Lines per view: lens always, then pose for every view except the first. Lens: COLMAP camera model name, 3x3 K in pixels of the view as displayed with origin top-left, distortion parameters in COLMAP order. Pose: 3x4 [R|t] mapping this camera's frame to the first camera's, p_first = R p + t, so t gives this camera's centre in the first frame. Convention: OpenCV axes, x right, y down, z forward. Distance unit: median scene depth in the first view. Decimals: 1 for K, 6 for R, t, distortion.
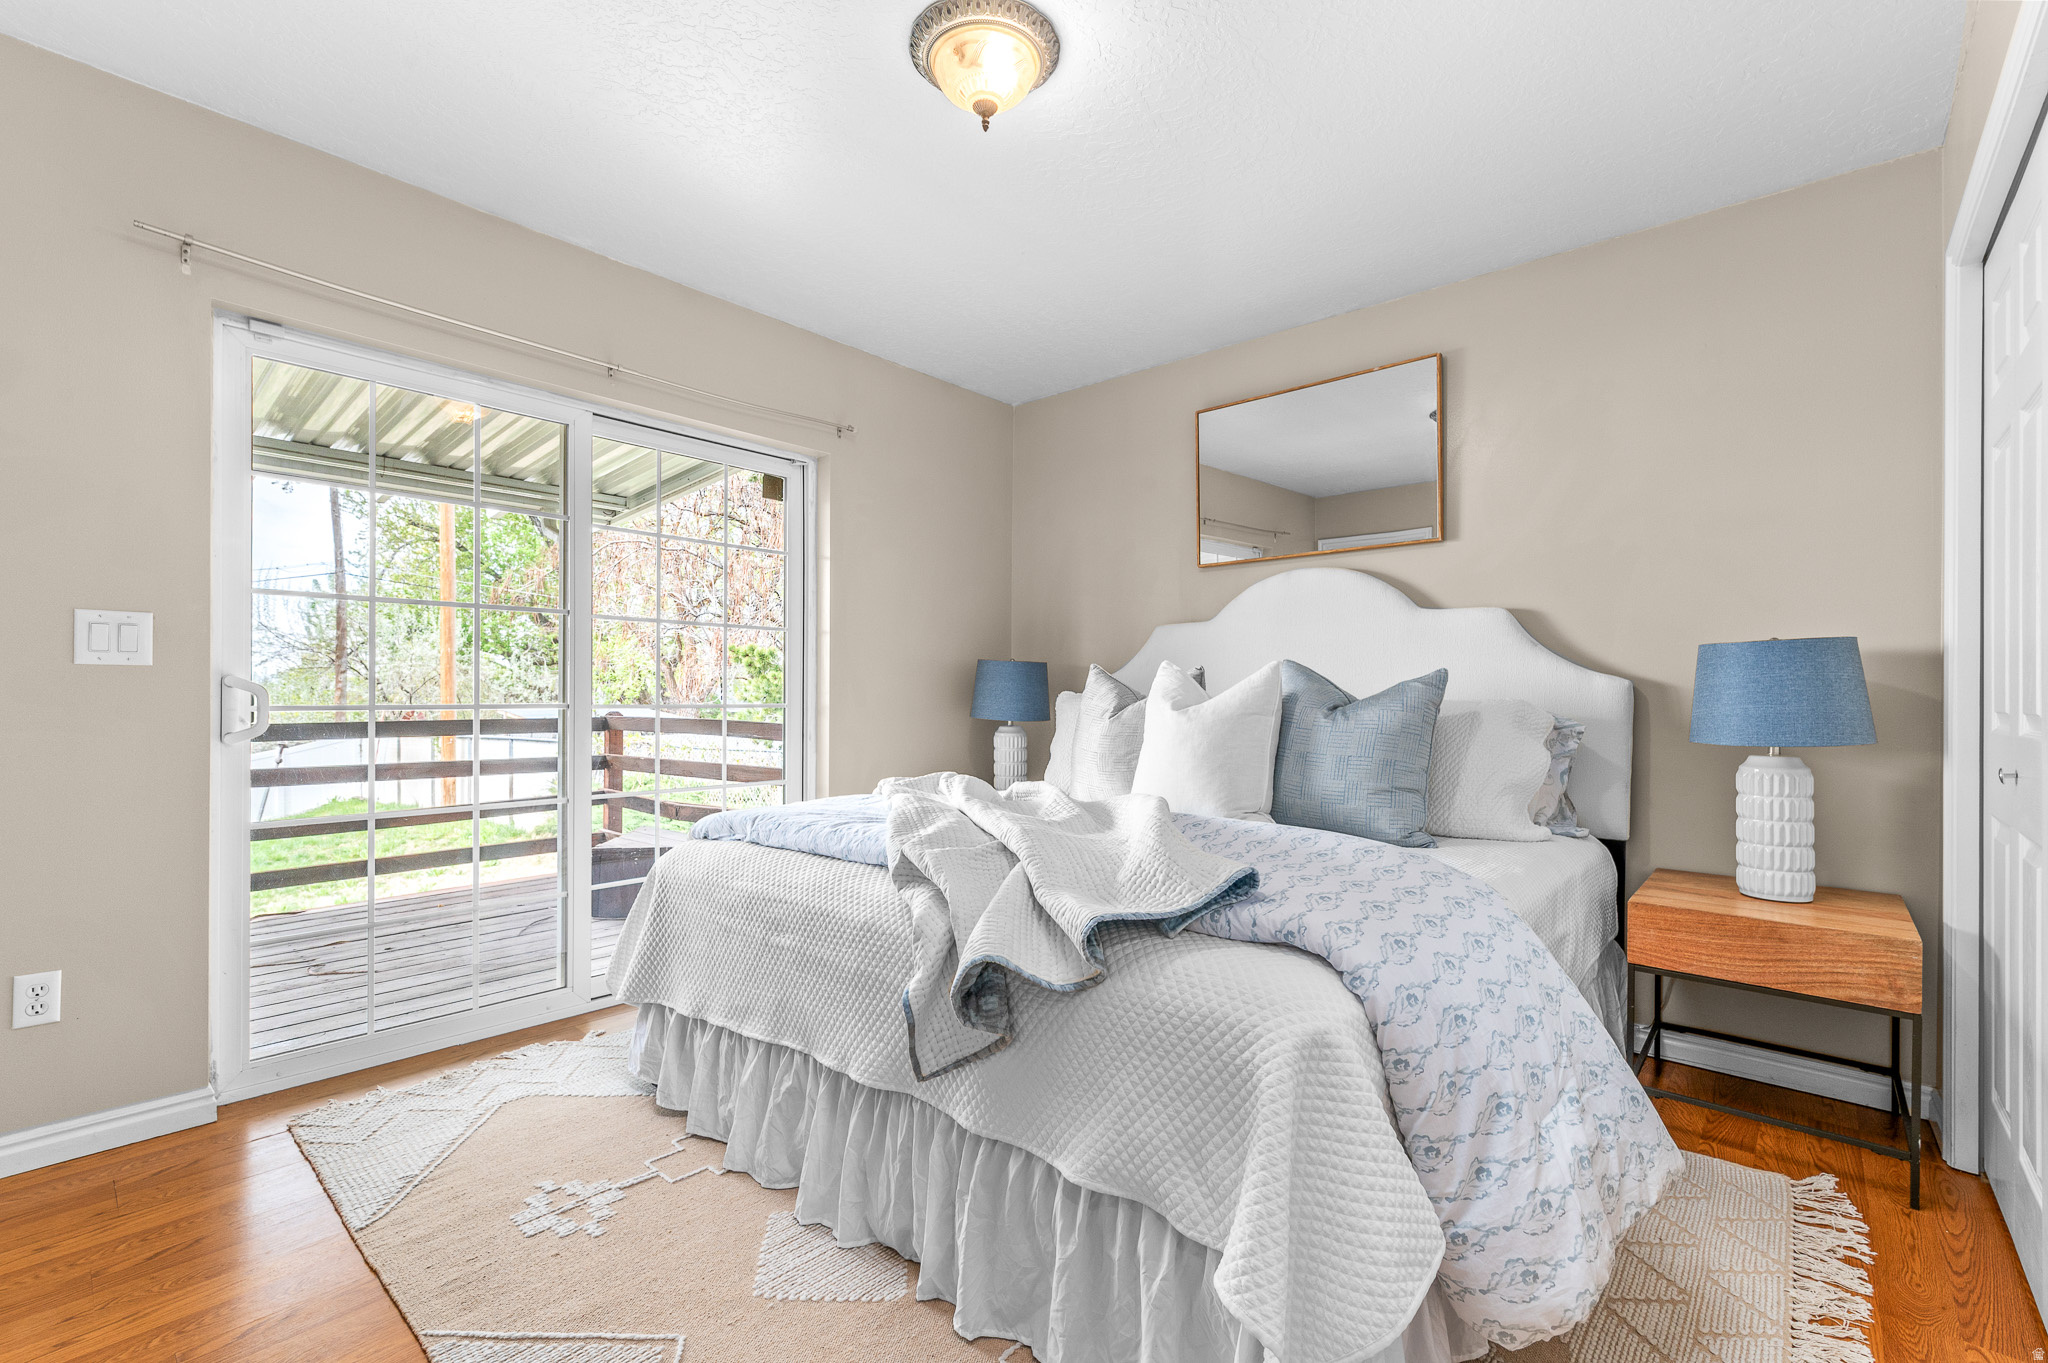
lens RADIAL K [[878.0, 0, 1019.0], [0, 878.0, 722.3], [0, 0, 1]] dist [0.001658, 0.000167]
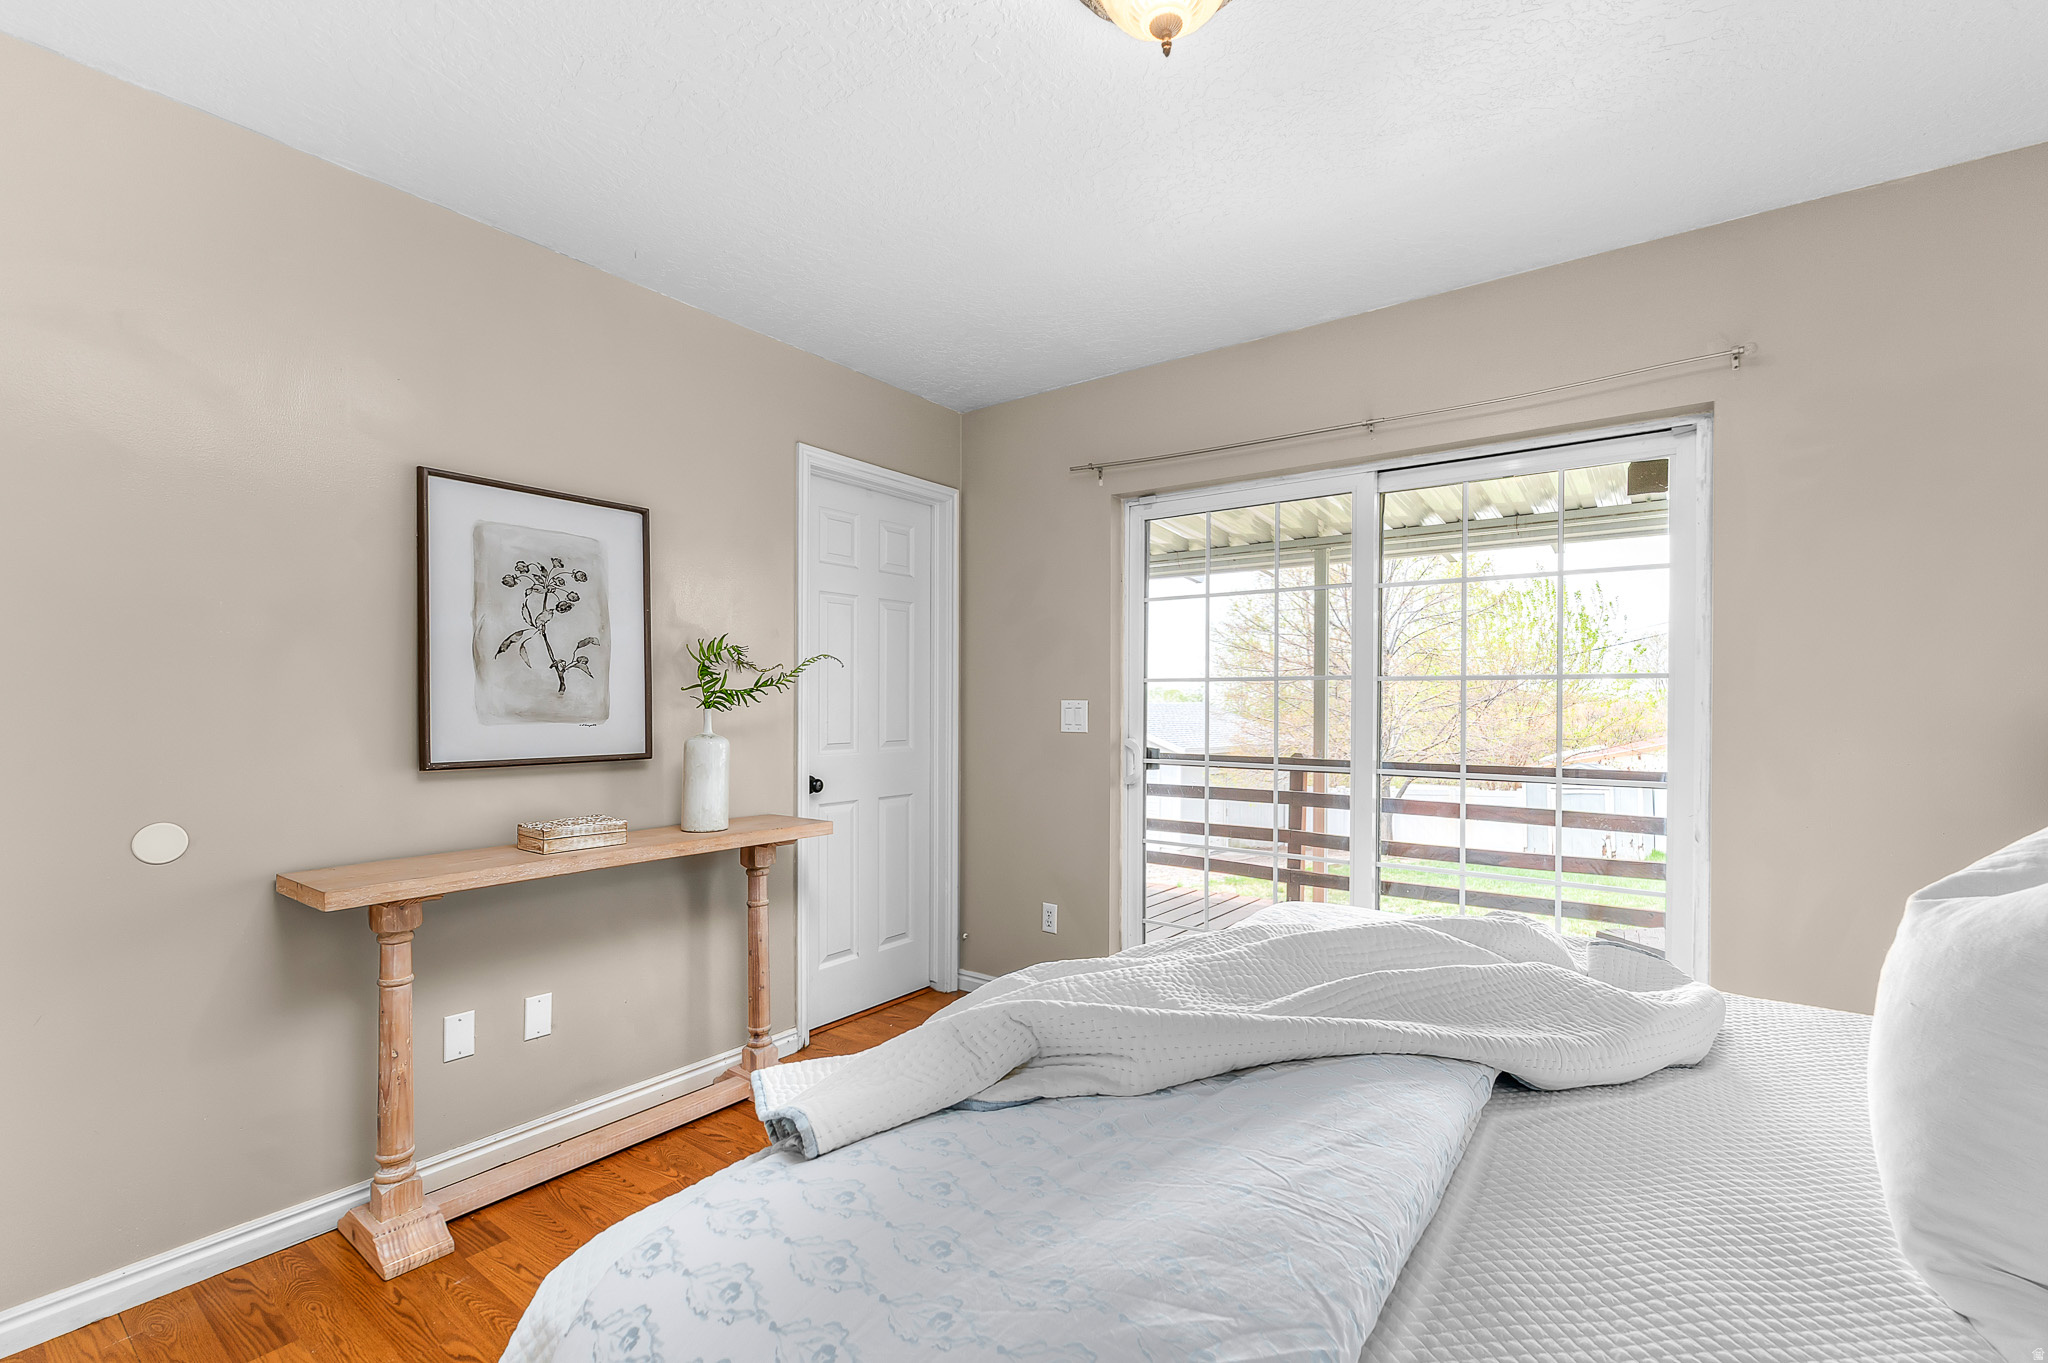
lens RADIAL K [[878.0, 0, 1019.0], [0, 878.0, 722.3], [0, 0, 1]] dist [0.001658, 0.000167]
pose [[0.092872, 0.021173, -0.995453, 0.610823], [-0.036682, 0.999168, 0.017830, -0.106064], [0.995002, 0.034859, 0.093571, 0.710810]]
